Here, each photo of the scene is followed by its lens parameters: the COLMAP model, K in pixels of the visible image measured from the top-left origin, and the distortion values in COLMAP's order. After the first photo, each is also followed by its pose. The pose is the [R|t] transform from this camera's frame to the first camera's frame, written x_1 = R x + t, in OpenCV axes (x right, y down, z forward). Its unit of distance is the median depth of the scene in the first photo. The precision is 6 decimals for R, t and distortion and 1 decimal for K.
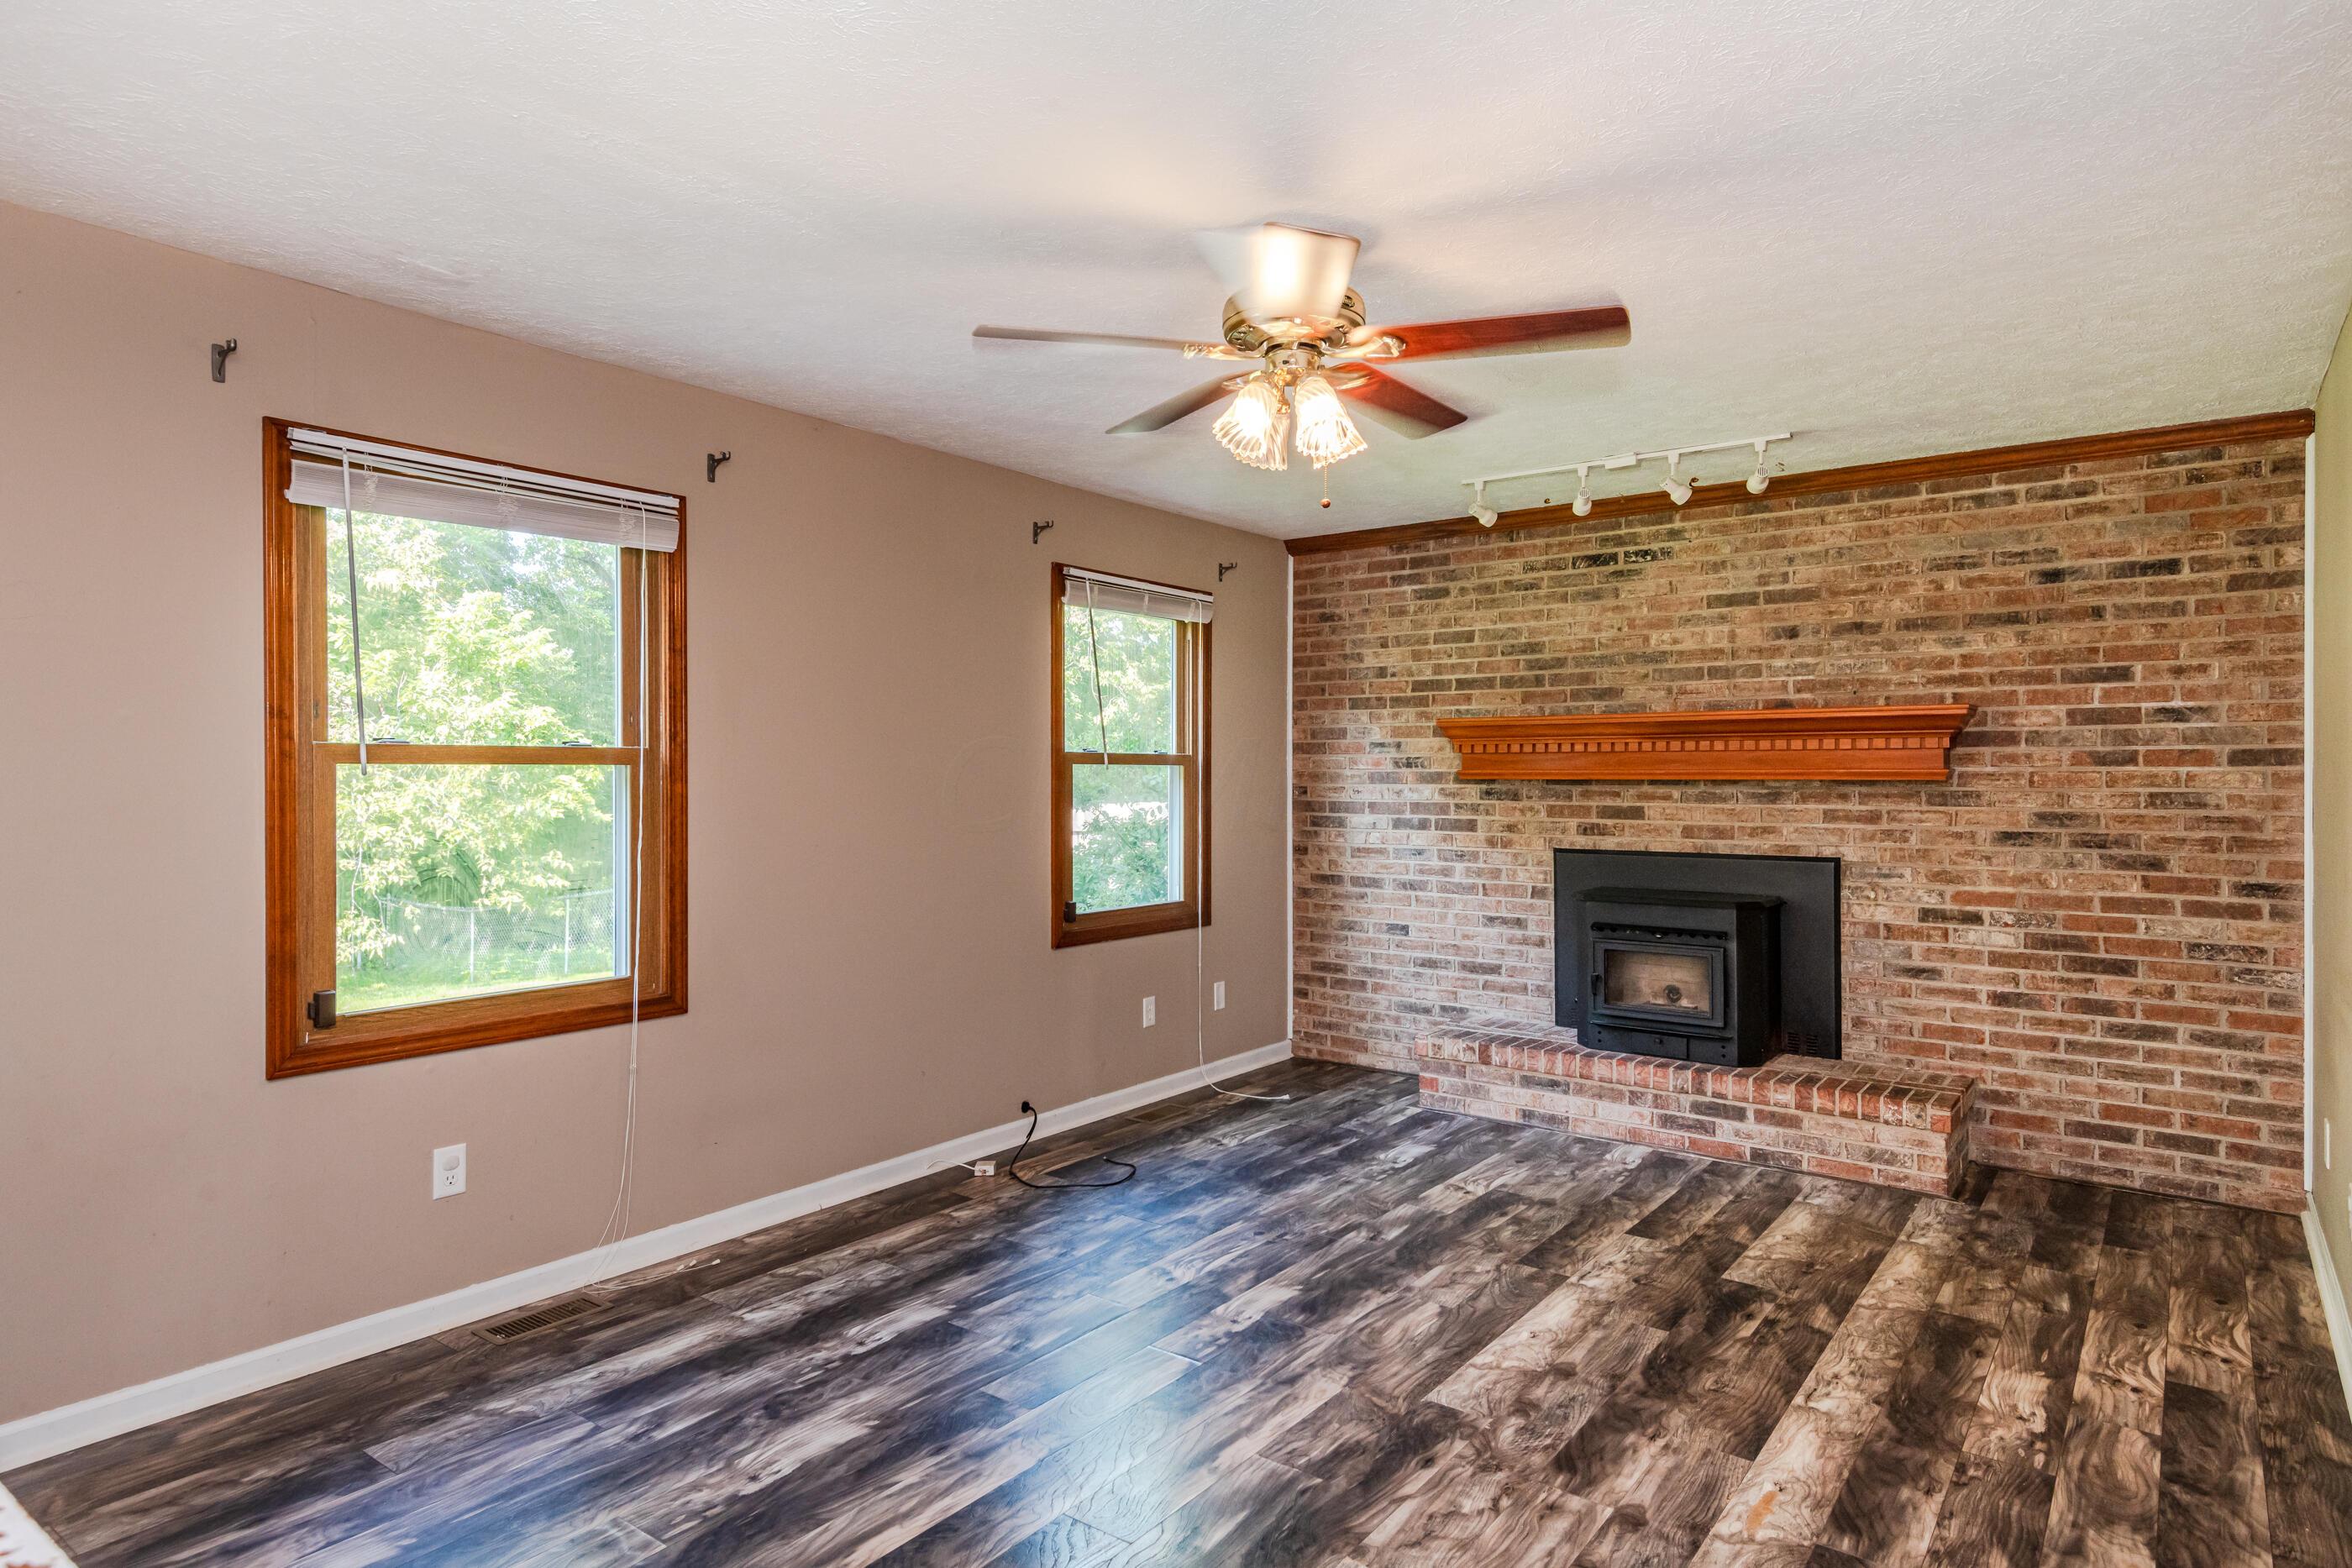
lens RADIAL K [[1320.4, 0, 1143.6], [0, 1320.4, 776.0], [0, 0, 1]] dist [0.064182, -0.038560]
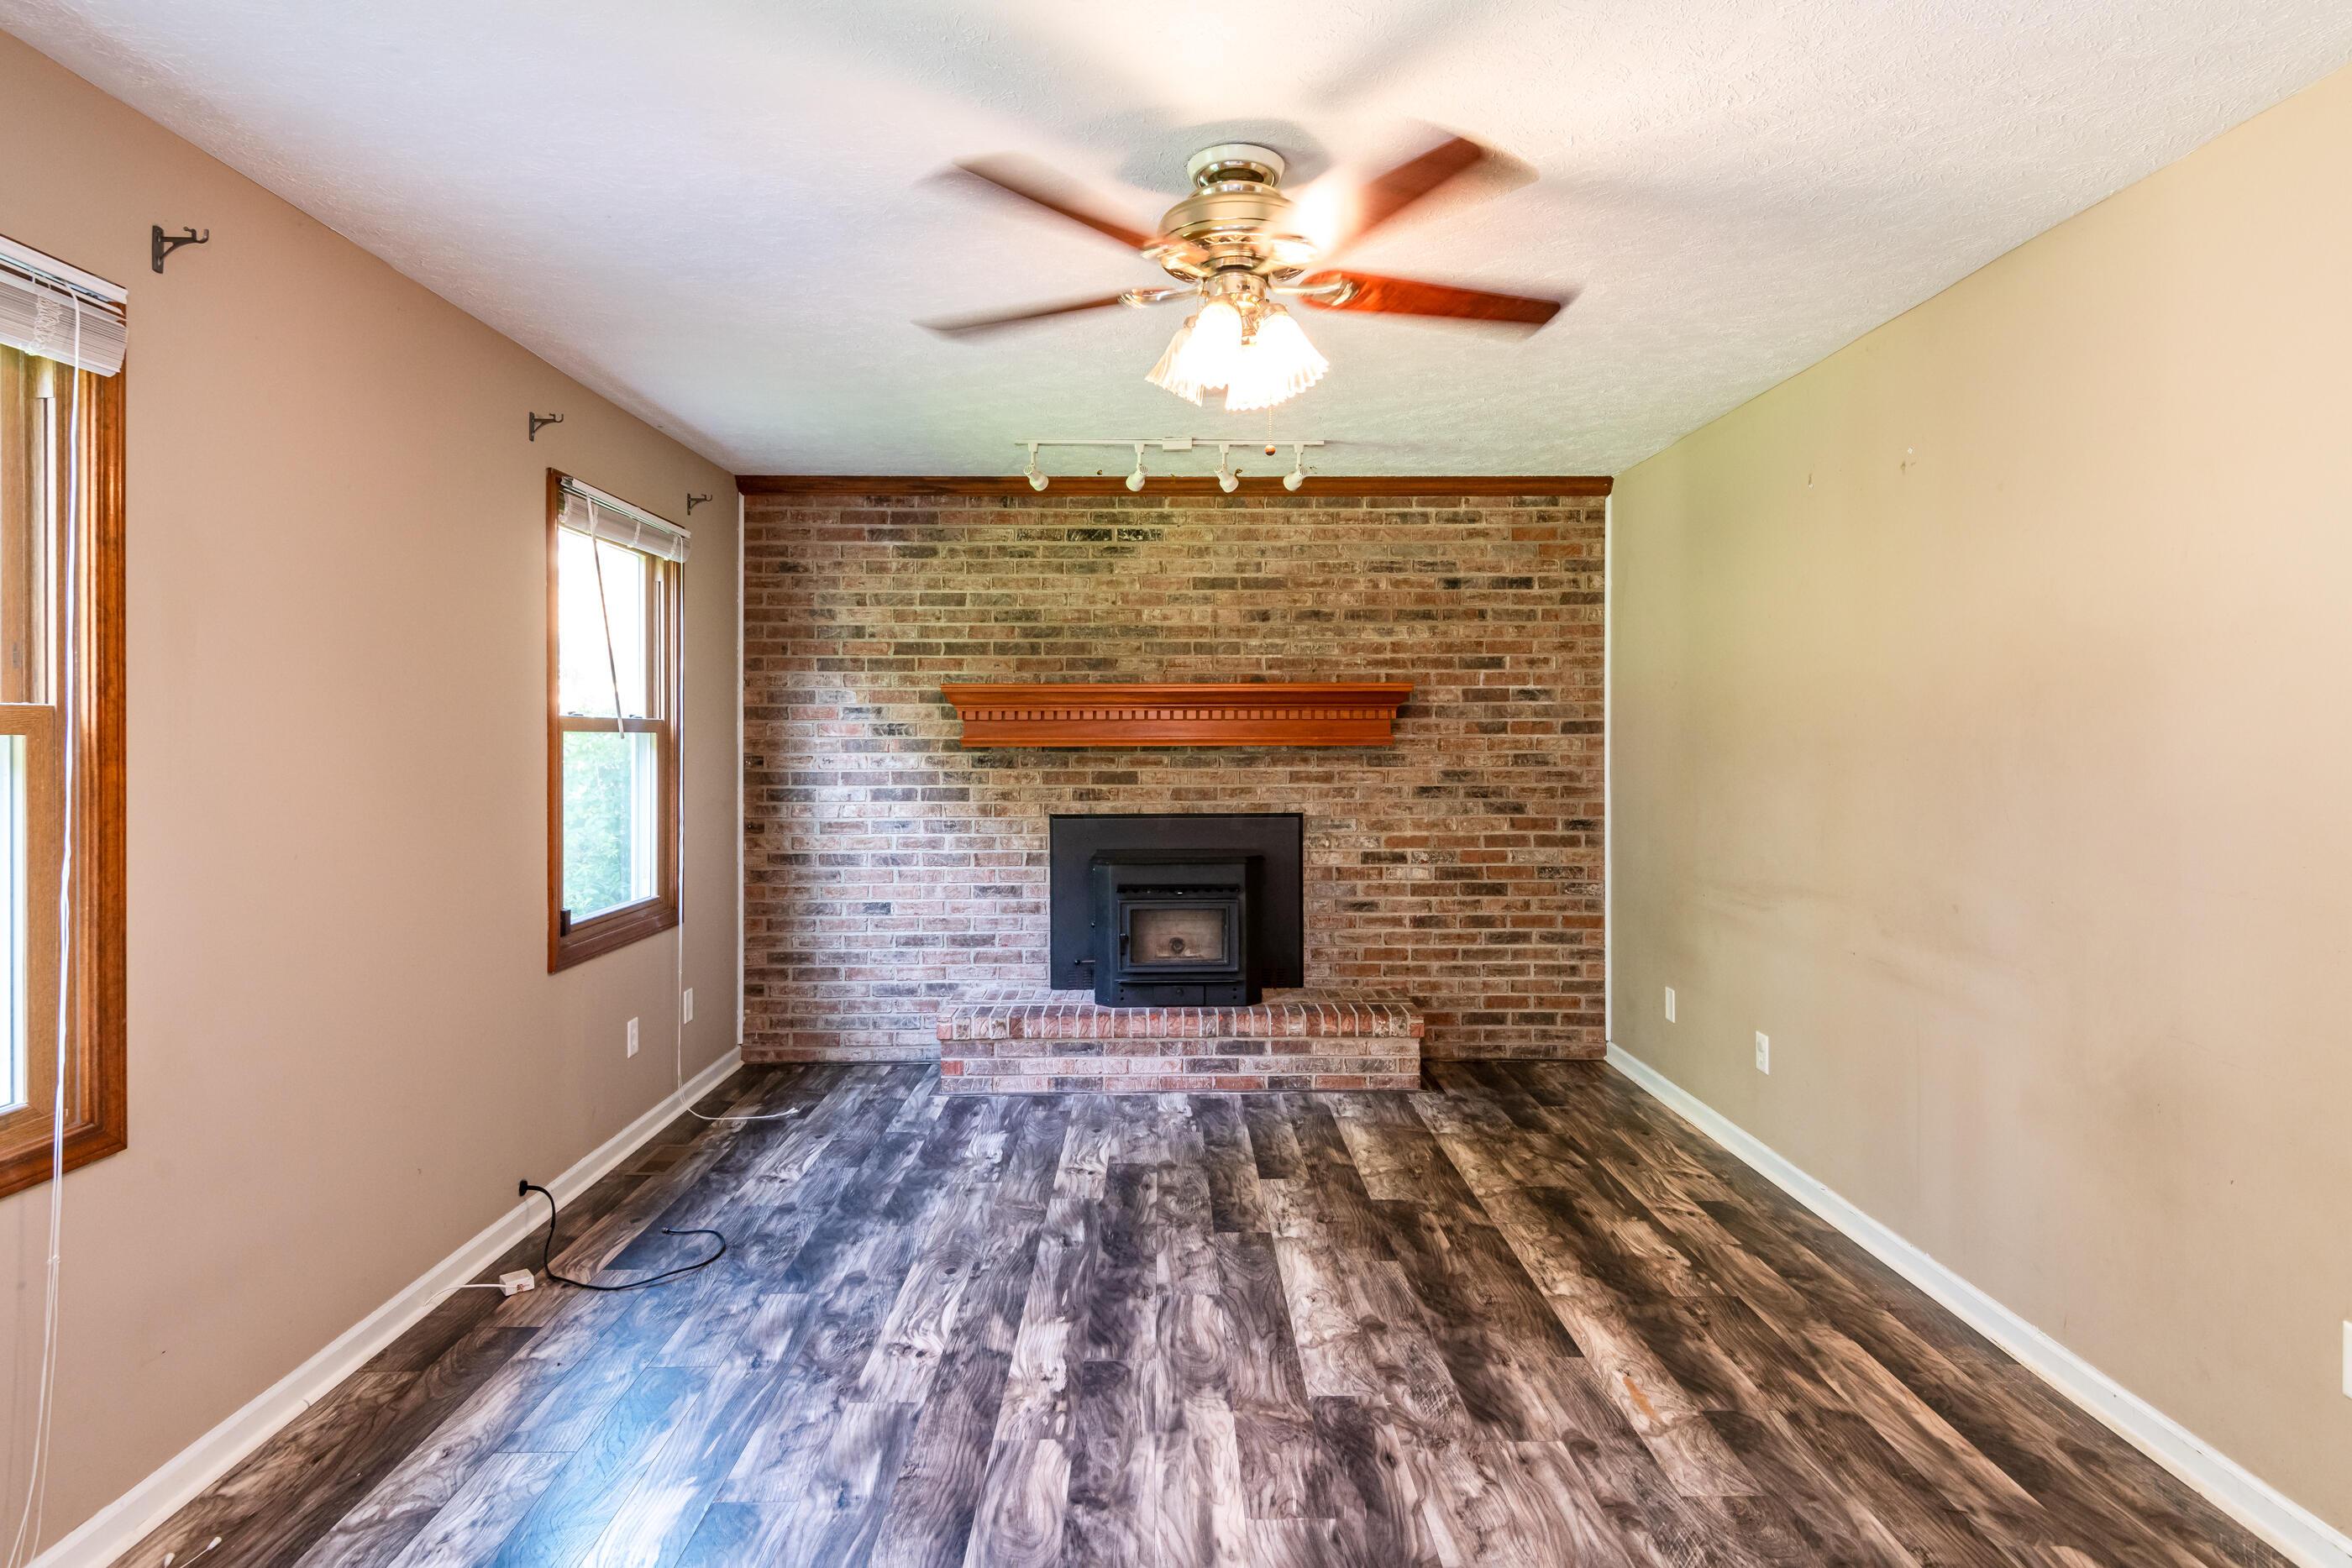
lens RADIAL K [[1299.6, 0, 1145.2], [0, 1299.6, 731.5], [0, 0, 1]] dist [0.046769, -0.033027]
pose [[0.786017, 0.000012, 0.618205, -0.297764], [0.004083, 0.999978, -0.005210, -0.004159], [-0.618192, 0.006619, 0.785999, 0.211717]]
